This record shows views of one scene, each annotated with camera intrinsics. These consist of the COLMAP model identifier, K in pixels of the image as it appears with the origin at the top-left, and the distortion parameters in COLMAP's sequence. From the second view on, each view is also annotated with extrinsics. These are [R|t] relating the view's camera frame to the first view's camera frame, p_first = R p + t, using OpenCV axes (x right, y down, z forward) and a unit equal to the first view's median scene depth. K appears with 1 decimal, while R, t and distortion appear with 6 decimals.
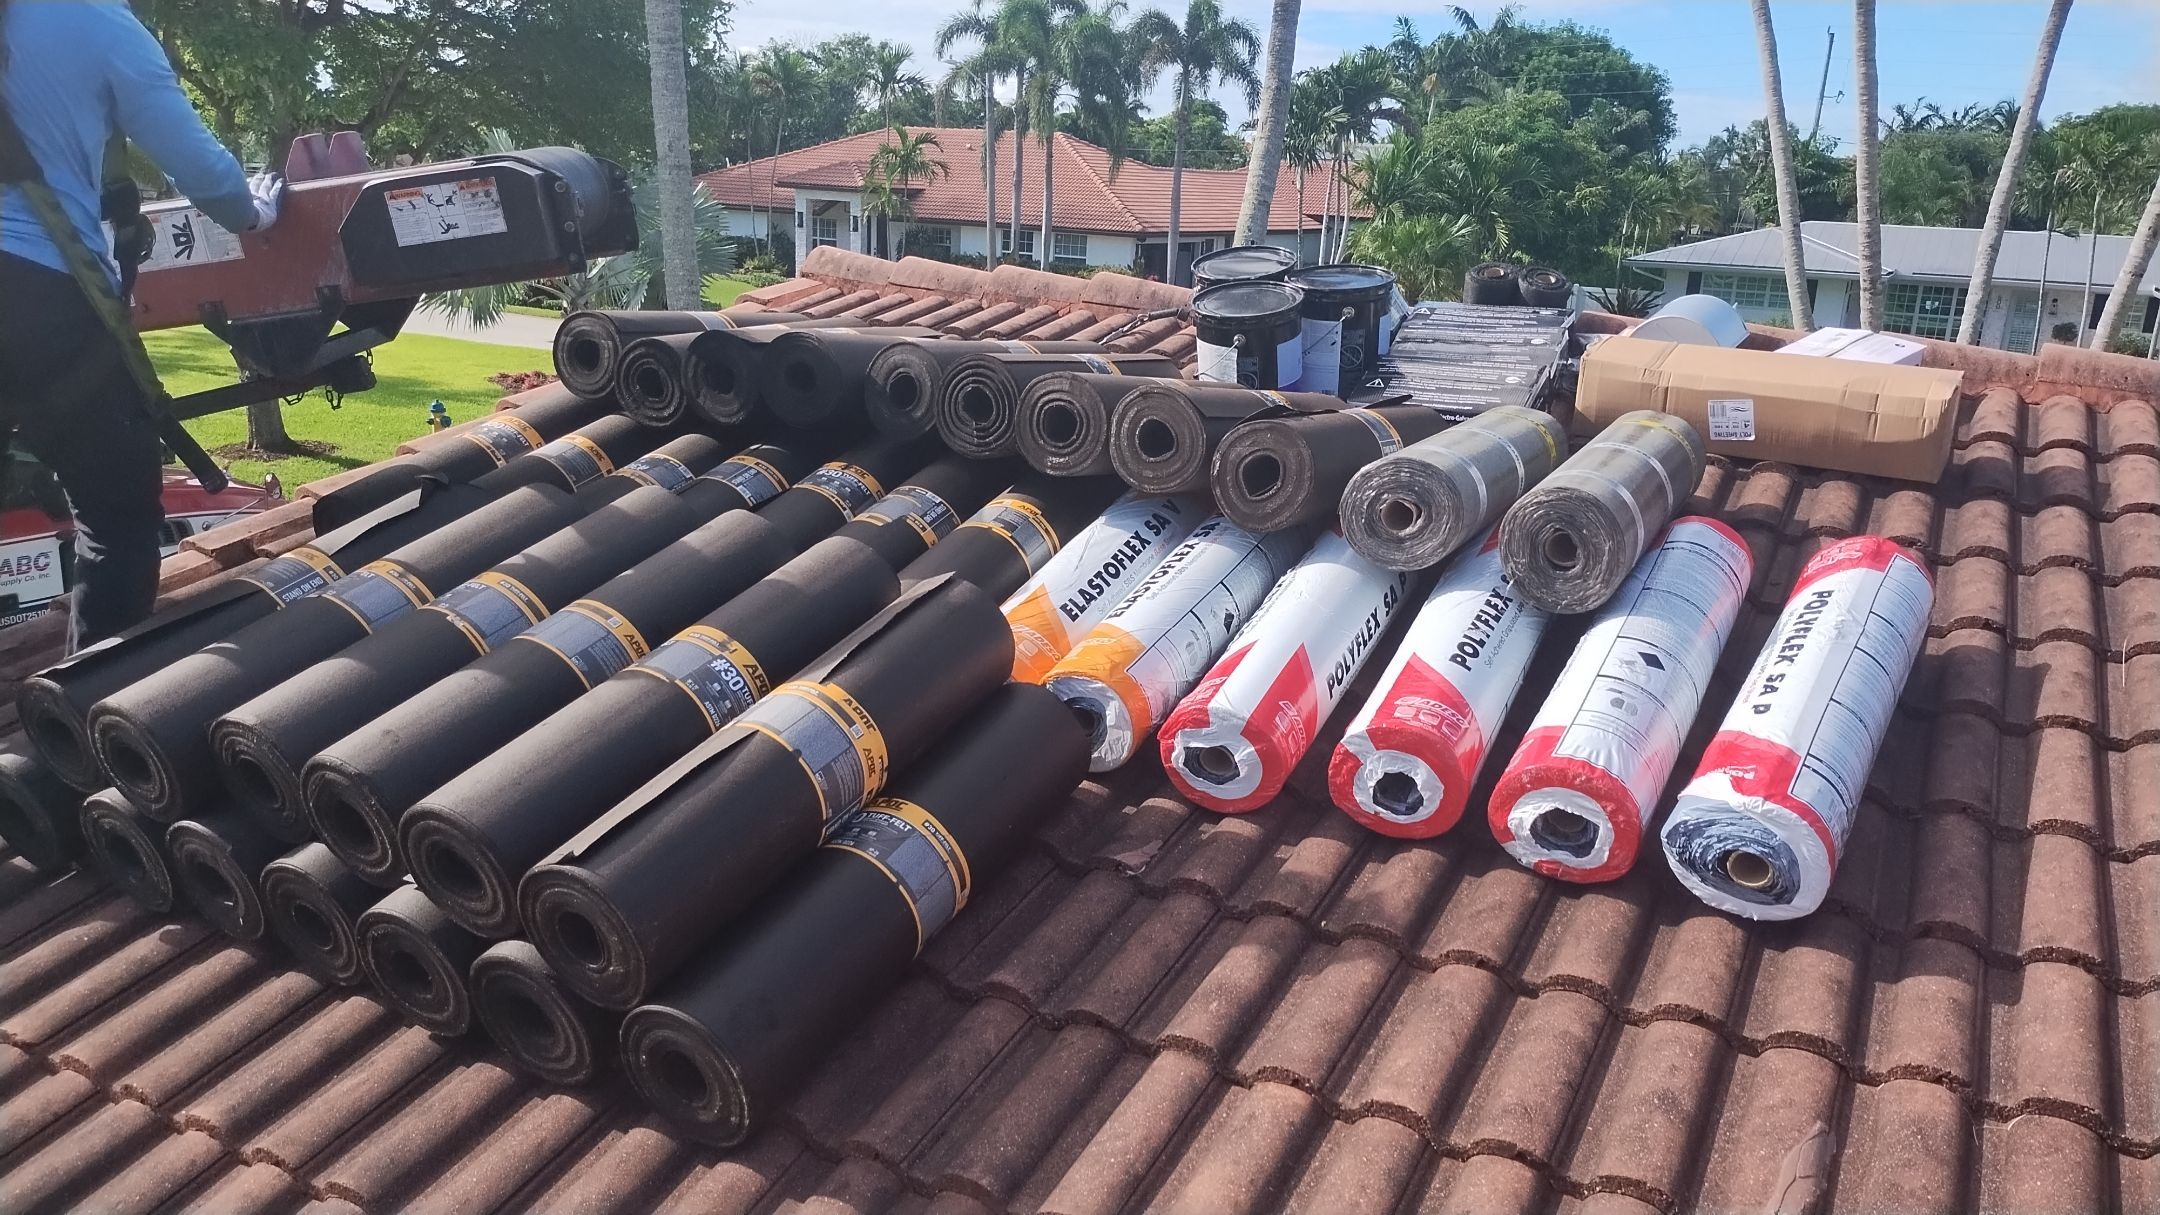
lens RADIAL K [[1621.9, 0, 1068.5], [0, 1621.9, 613.0], [0, 0, 1]] dist [0.055778, -0.055543]
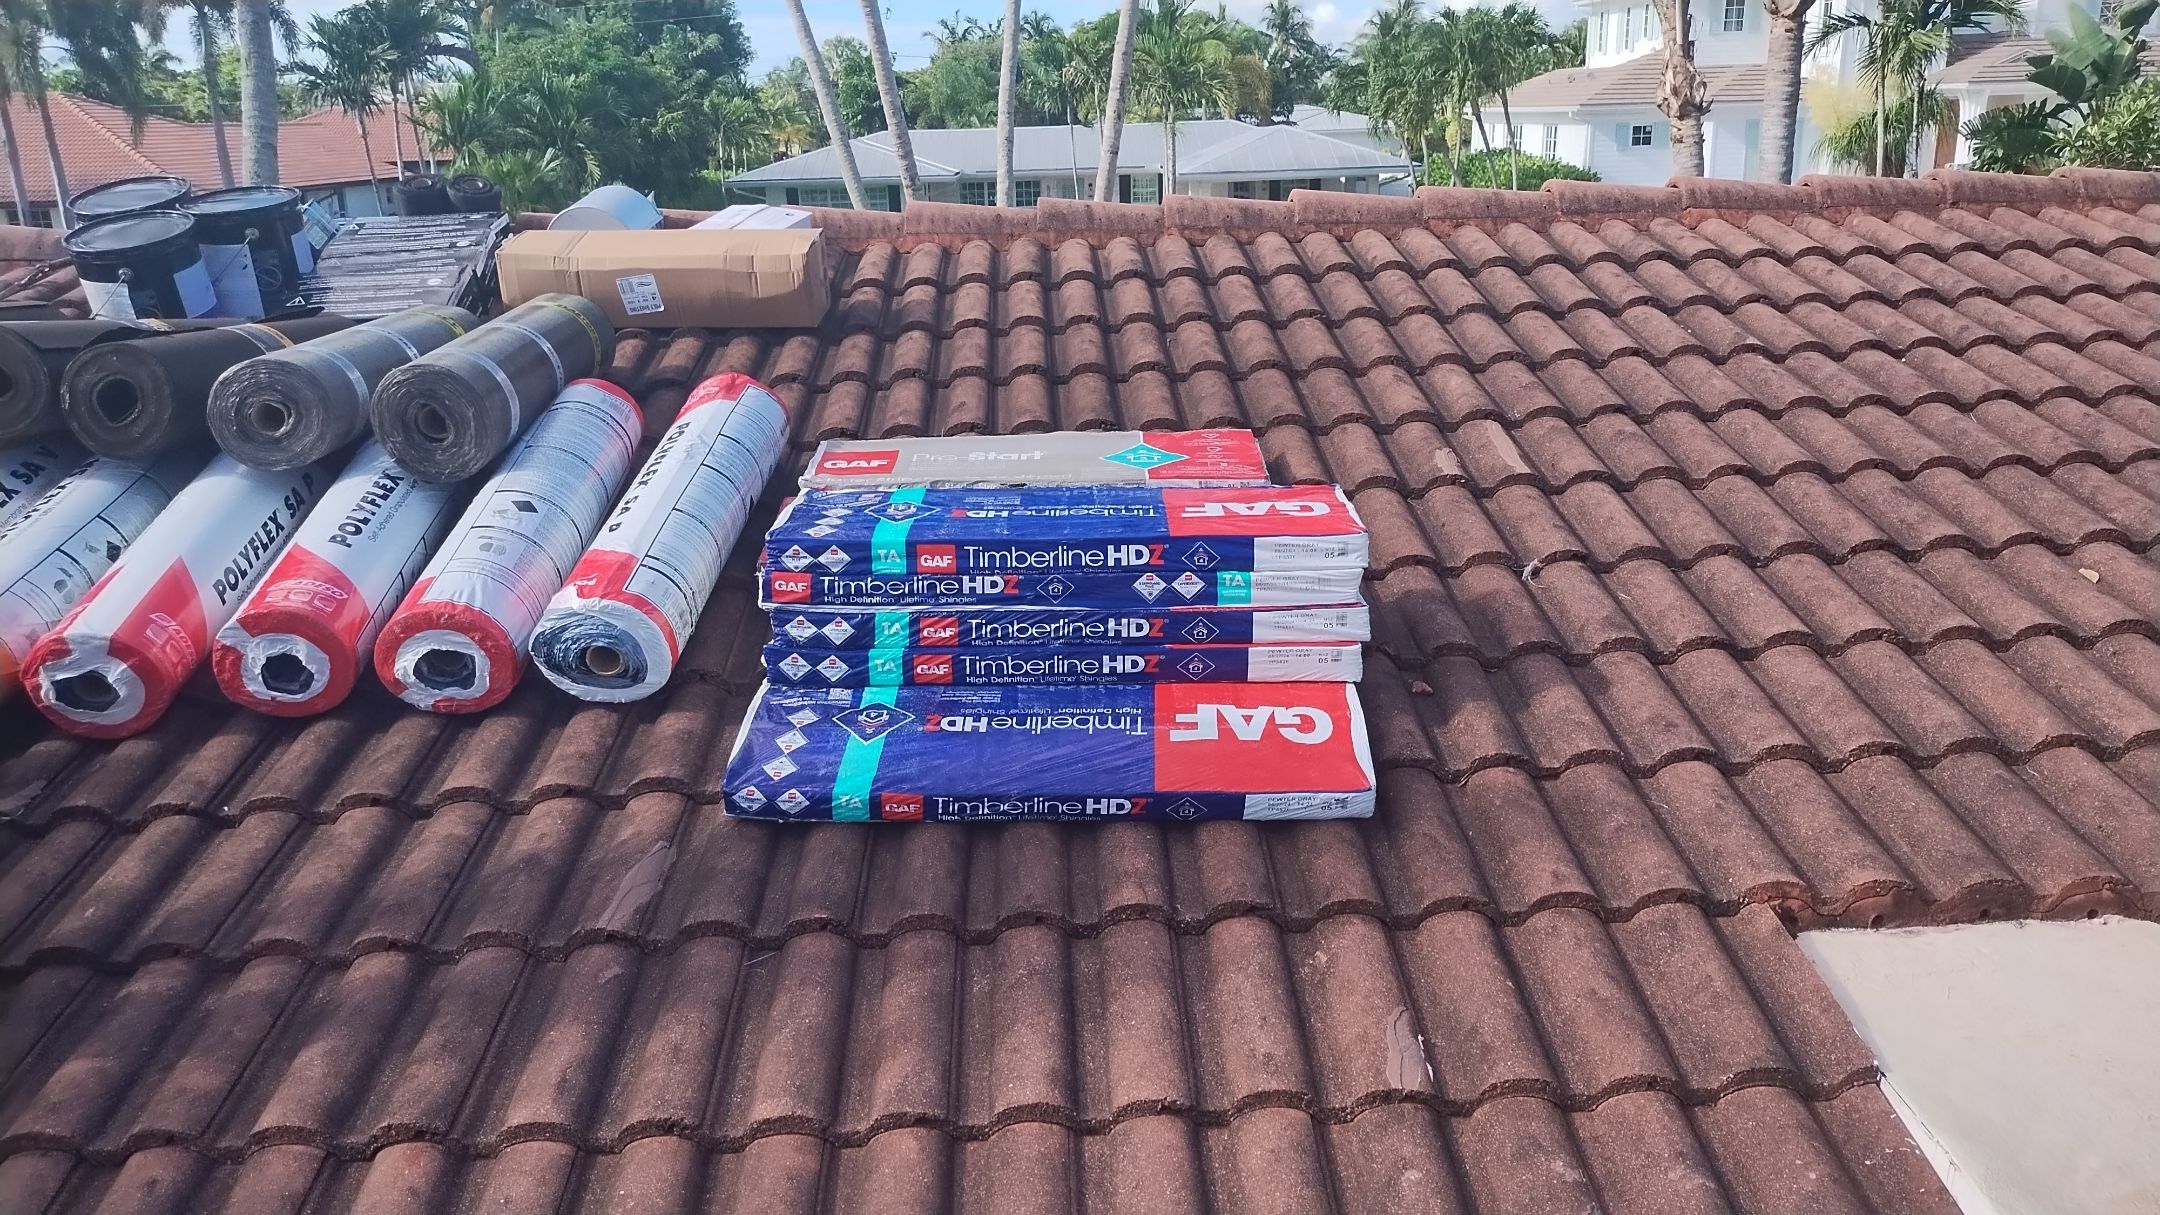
lens RADIAL K [[1621.9, 0, 1084.2], [0, 1621.9, 627.3], [0, 0, 1]] dist [0.055778, -0.055543]
pose [[0.866462, -0.217952, 0.449155, 0.148993], [0.197595, 0.975921, 0.092387, 0.071042], [-0.458476, 0.008701, 0.888664, -0.135318]]
